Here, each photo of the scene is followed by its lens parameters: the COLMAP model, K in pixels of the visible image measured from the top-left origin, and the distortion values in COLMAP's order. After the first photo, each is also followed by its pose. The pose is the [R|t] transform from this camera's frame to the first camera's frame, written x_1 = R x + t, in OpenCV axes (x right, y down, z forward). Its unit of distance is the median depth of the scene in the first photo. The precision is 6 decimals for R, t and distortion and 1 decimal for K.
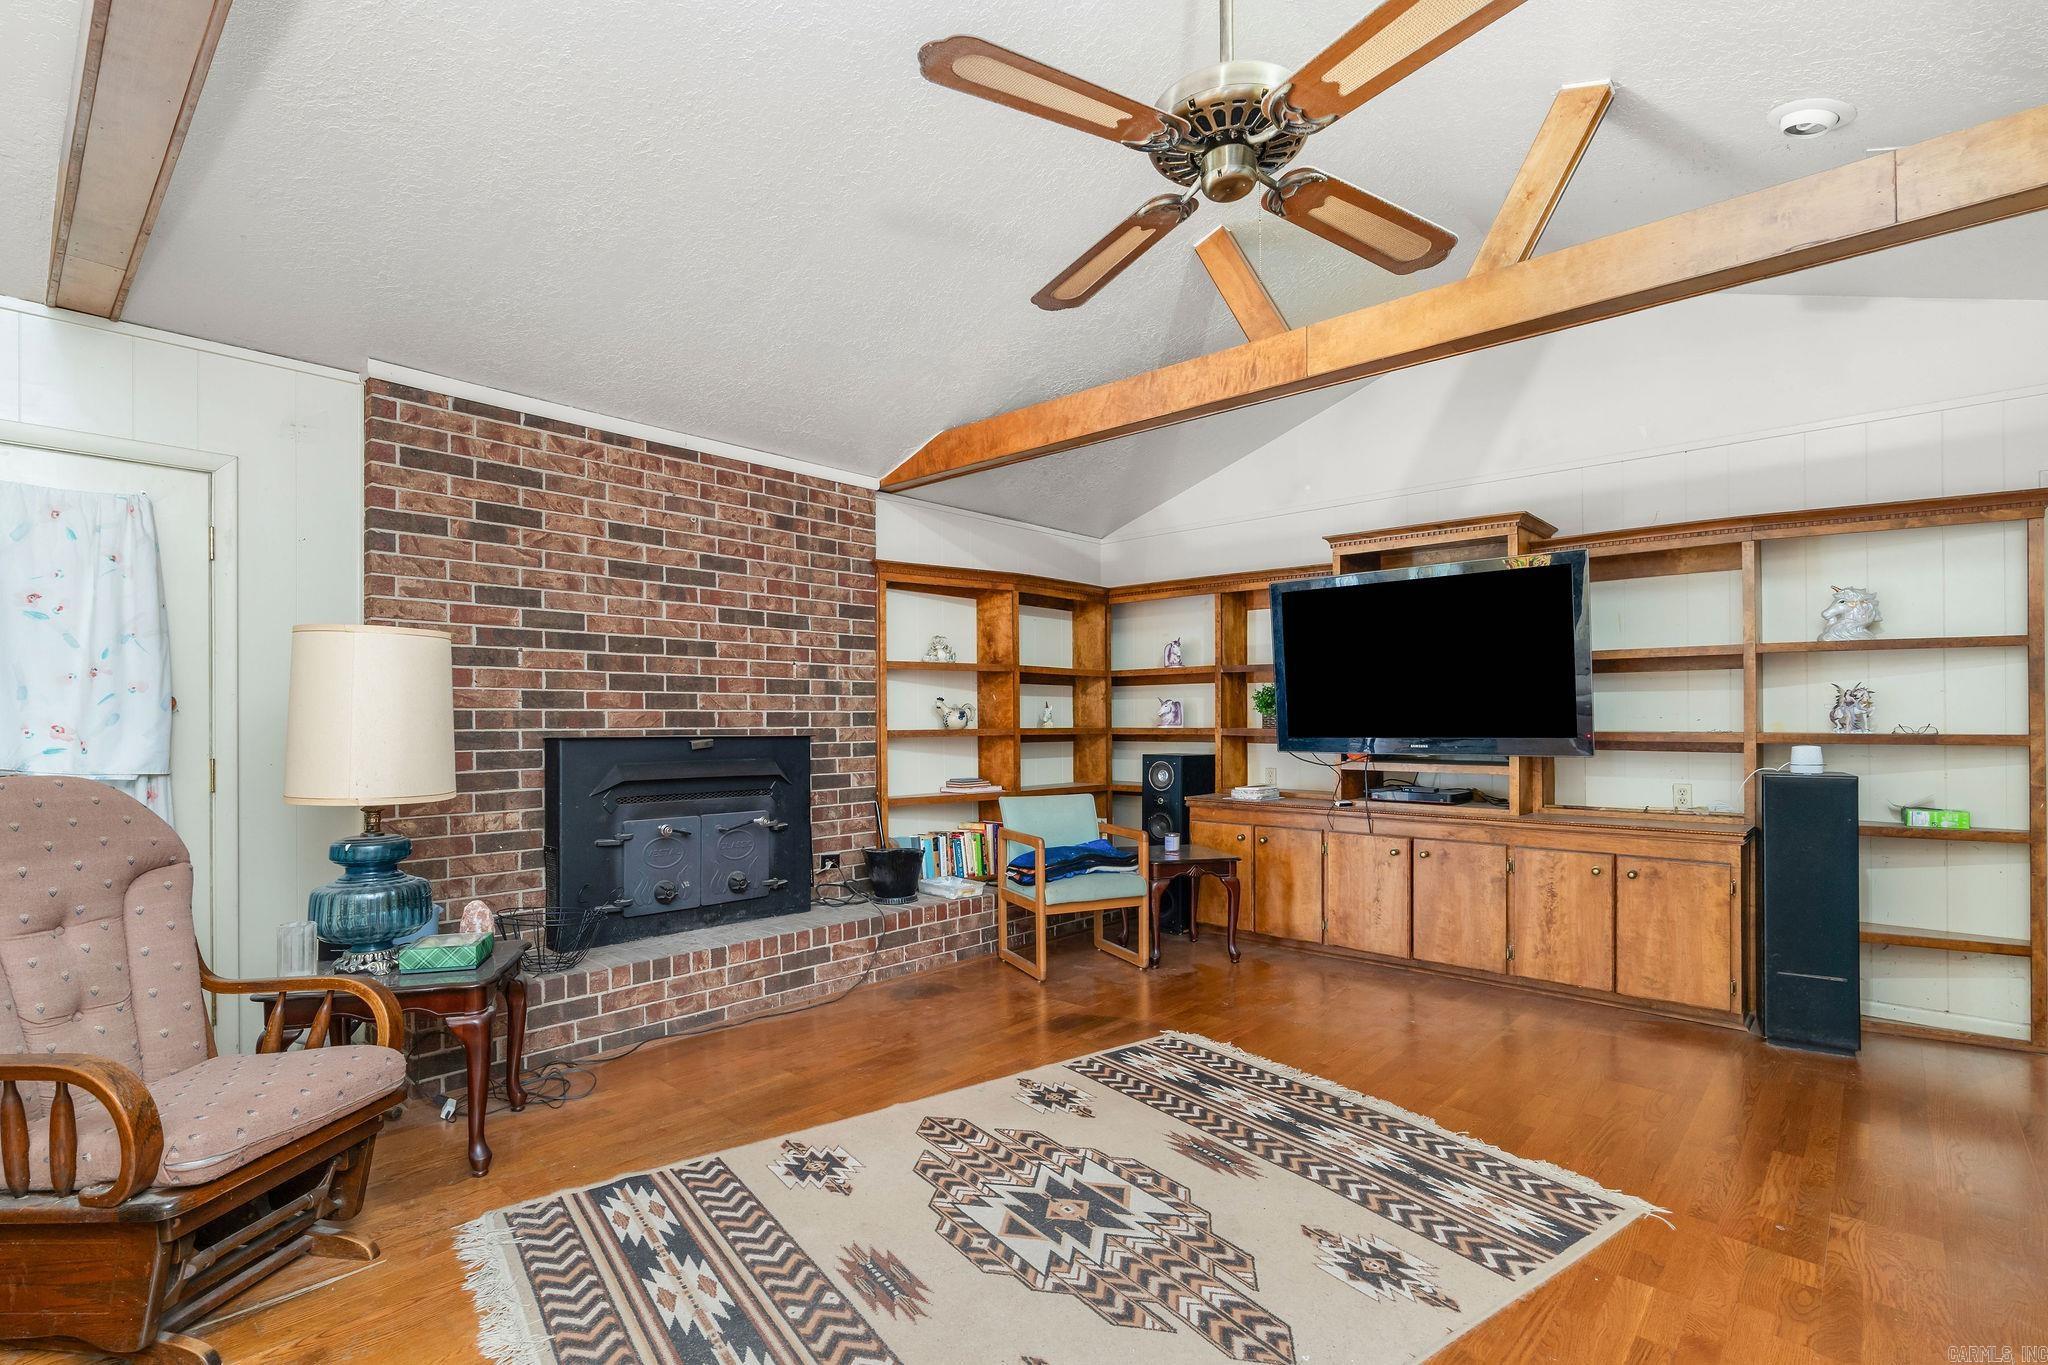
lens RADIAL K [[944.1, 0, 1019.4], [0, 944.1, 713.7], [0, 0, 1]] dist [-0.007467, 0.000400]
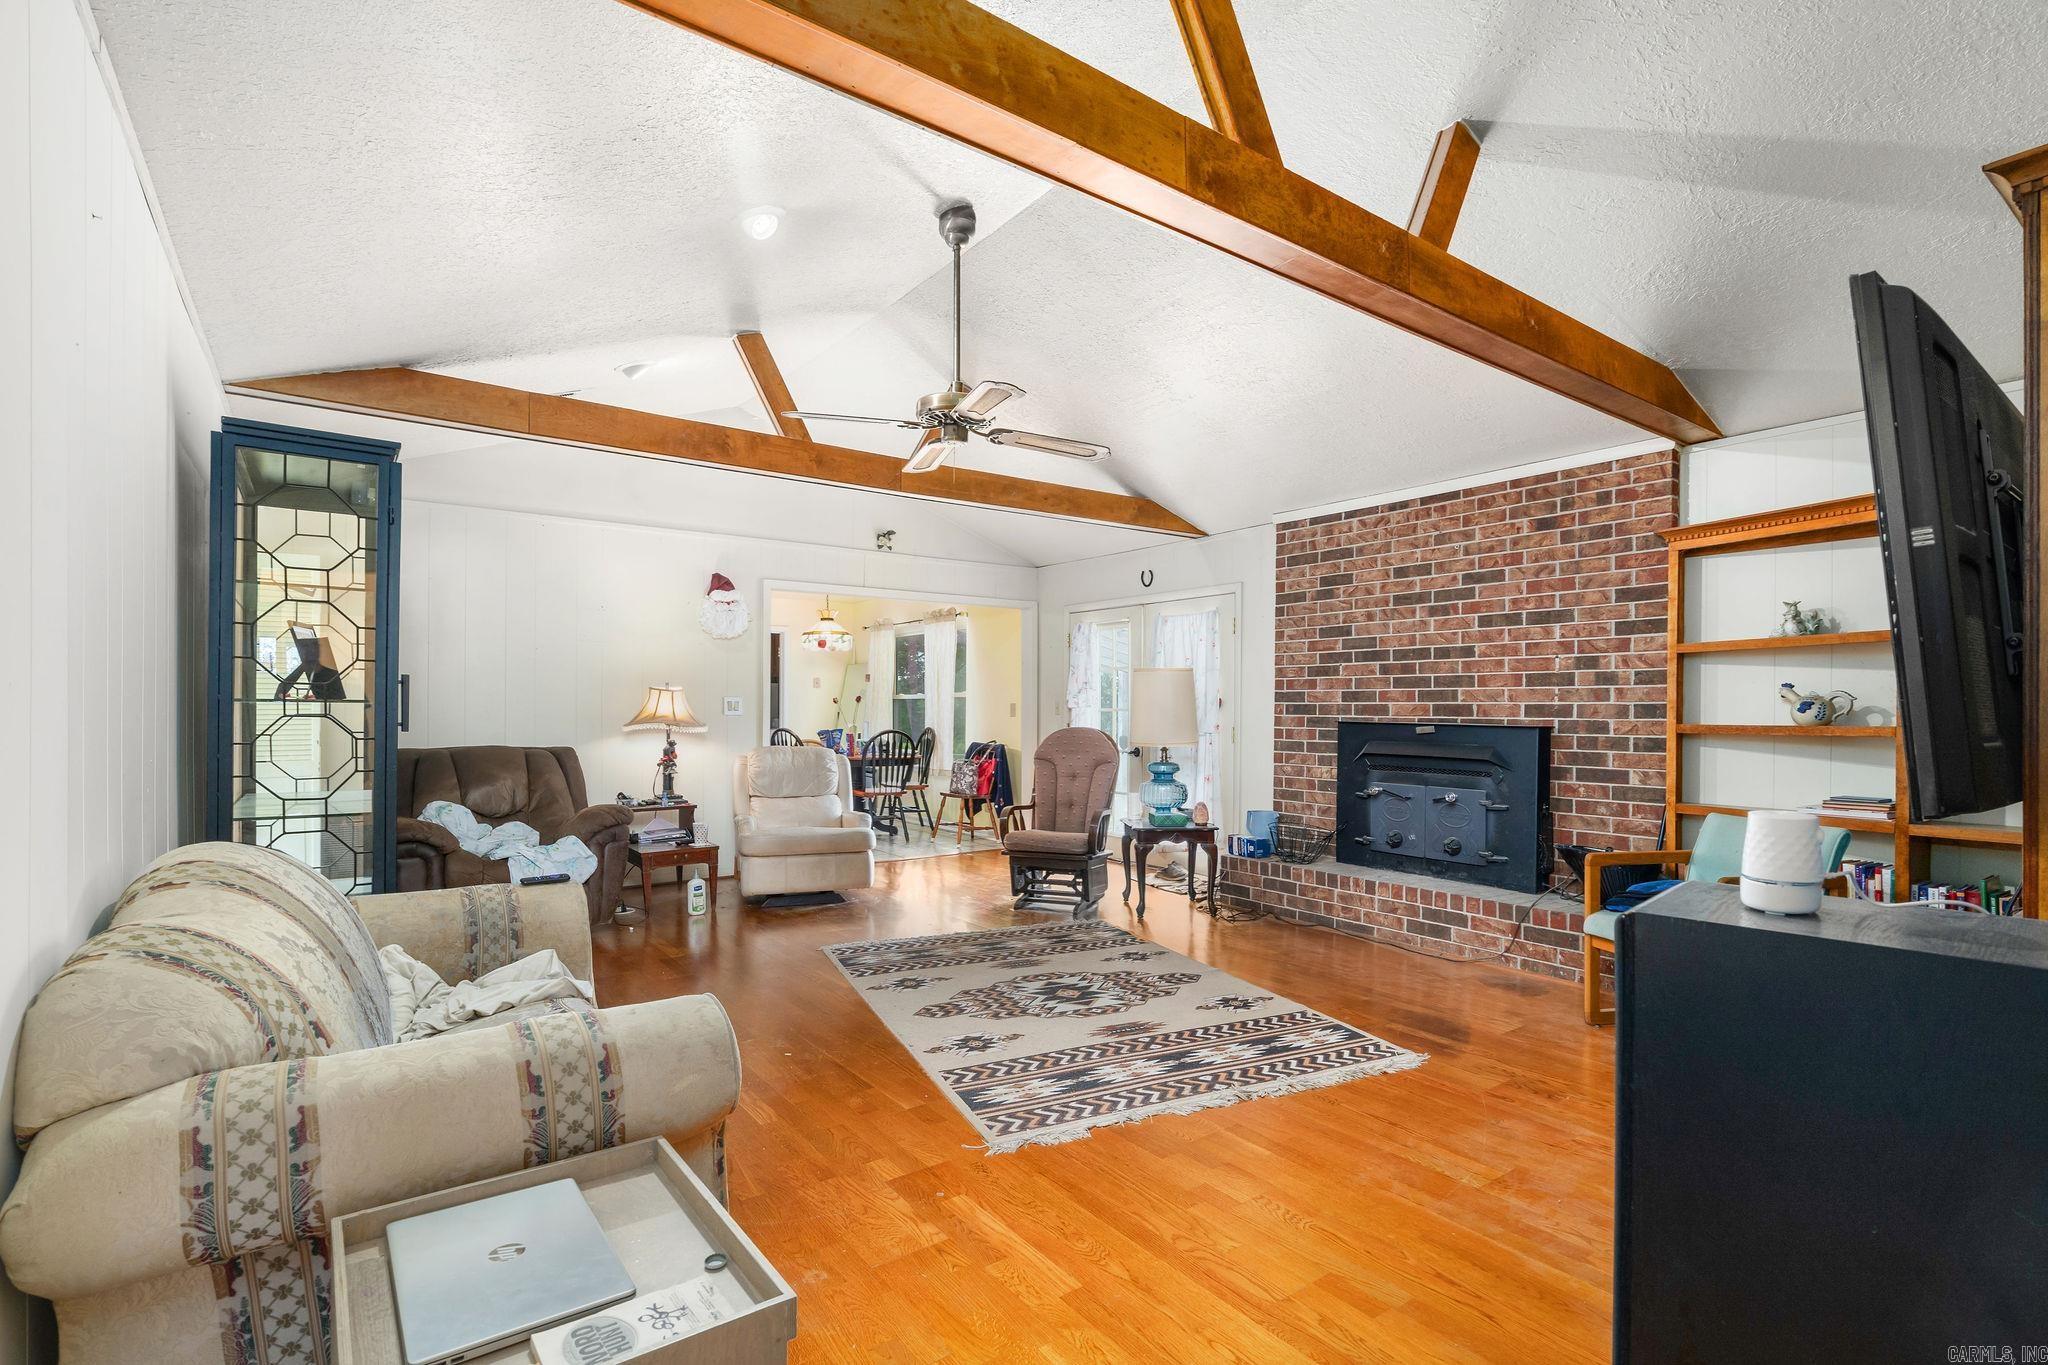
lens RADIAL K [[944.1, 0, 1022.1], [0, 944.1, 699.6], [0, 0, 1]] dist [-0.007467, 0.000400]
pose [[-0.190156, -0.006501, -0.981732, 1.039653], [0.002546, 0.999971, -0.007115, -0.000495], [0.981751, -0.003852, -0.190134, 0.732524]]
